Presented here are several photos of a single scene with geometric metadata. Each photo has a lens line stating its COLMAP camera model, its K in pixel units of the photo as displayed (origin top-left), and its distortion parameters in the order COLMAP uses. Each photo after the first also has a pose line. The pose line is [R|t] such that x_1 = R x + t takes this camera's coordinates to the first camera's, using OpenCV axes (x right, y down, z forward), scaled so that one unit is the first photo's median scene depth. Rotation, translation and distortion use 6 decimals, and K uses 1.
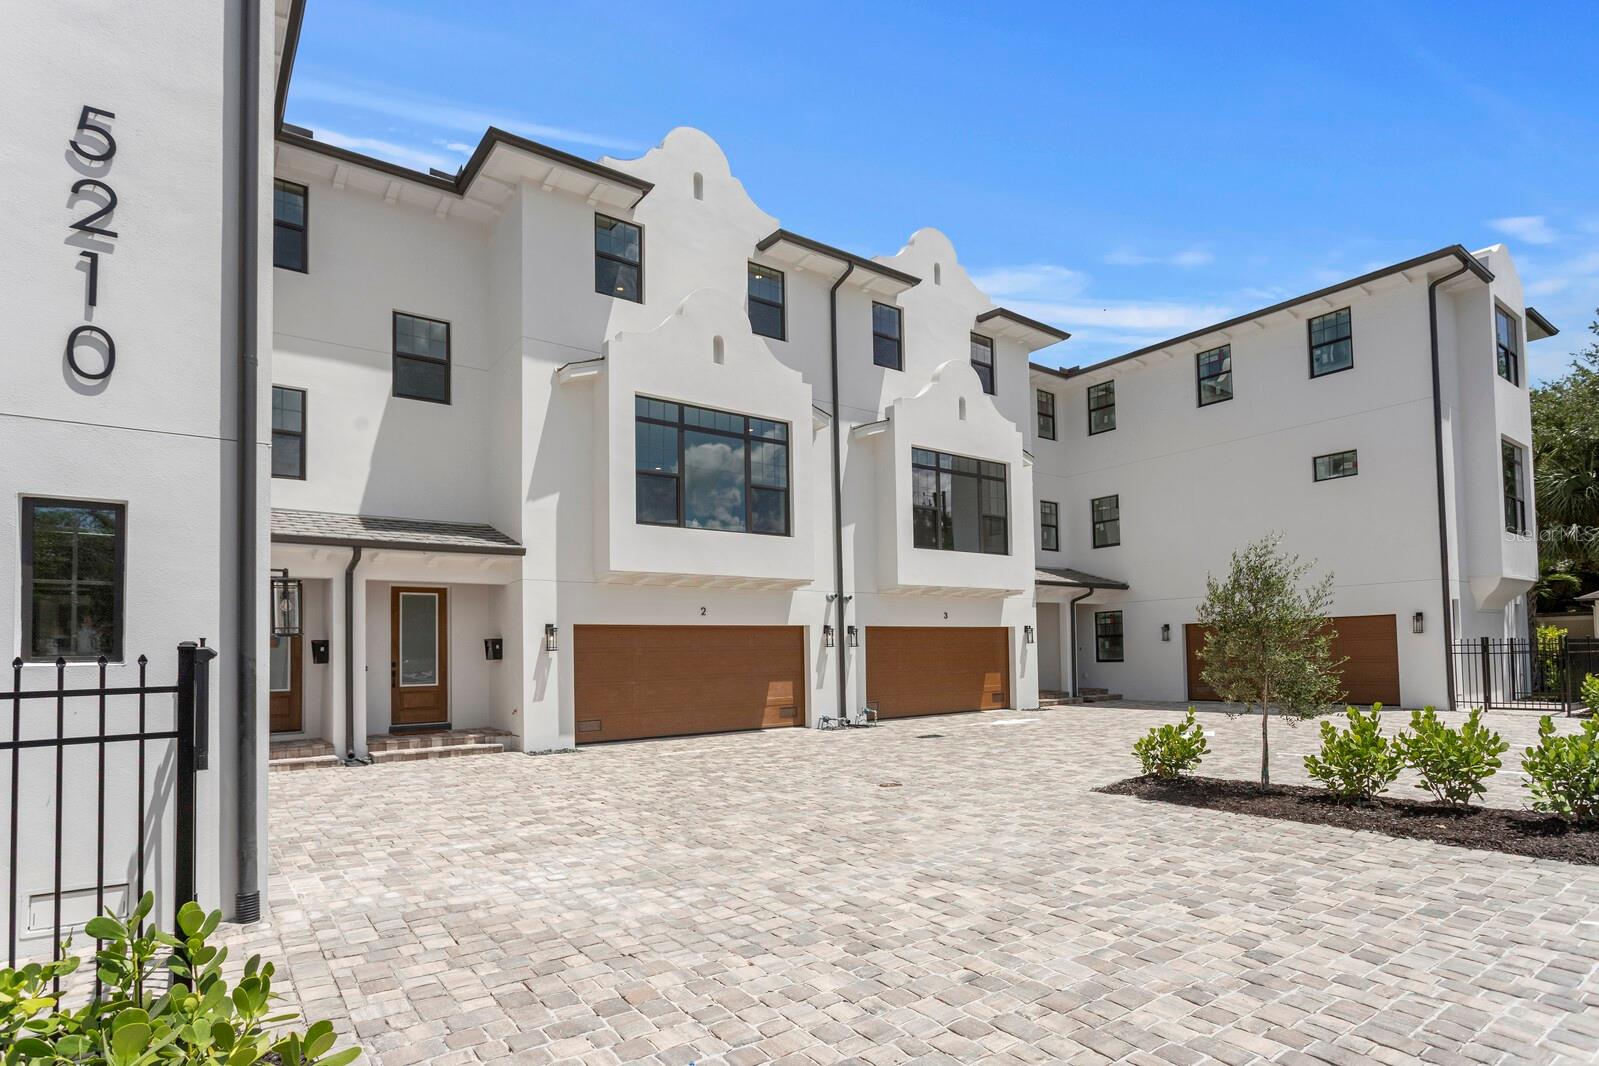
lens RADIAL K [[806.5, 0, 835.5], [0, 806.5, 524.8], [0, 0, 1]] dist [-0.002073, -0.000118]
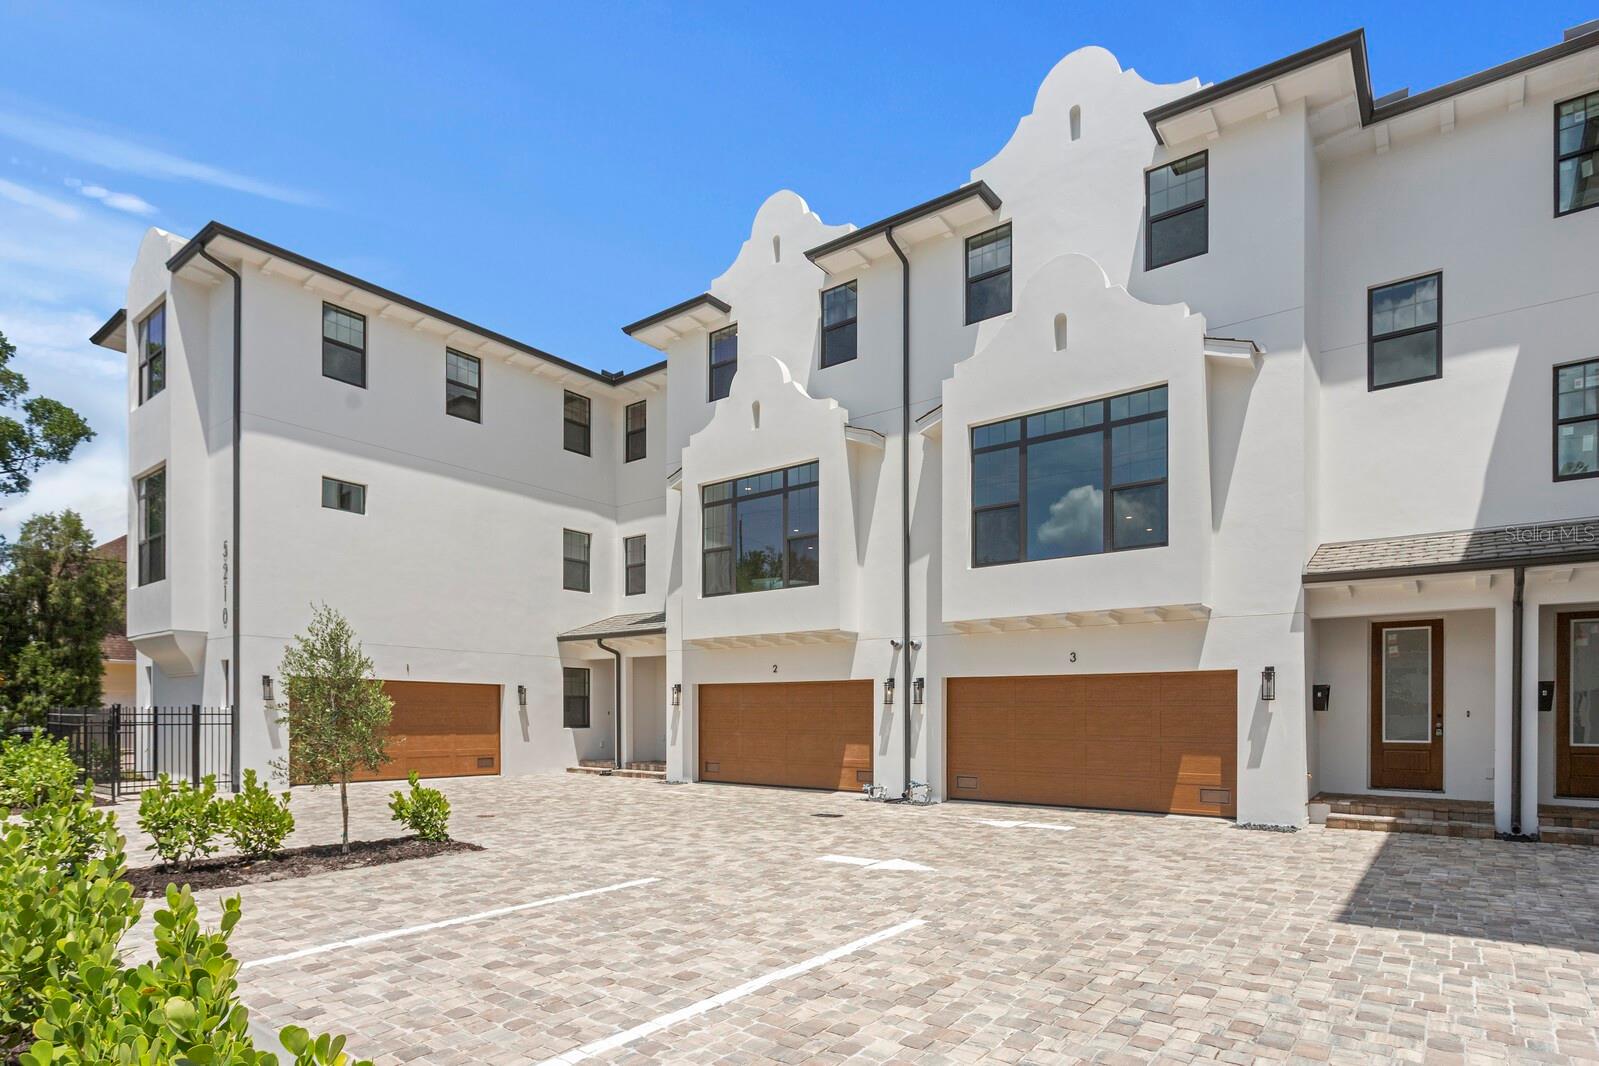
lens RADIAL K [[918.6, 0, 797.5], [0, 918.6, 591.5], [0, 0, 1]] dist [0.023289, 0.000317]
pose [[0.229708, -0.104410, -0.967643, 0.885297], [0.147451, 0.986486, -0.071440, 0.087350], [0.962025, -0.126270, 0.241999, 0.671533]]
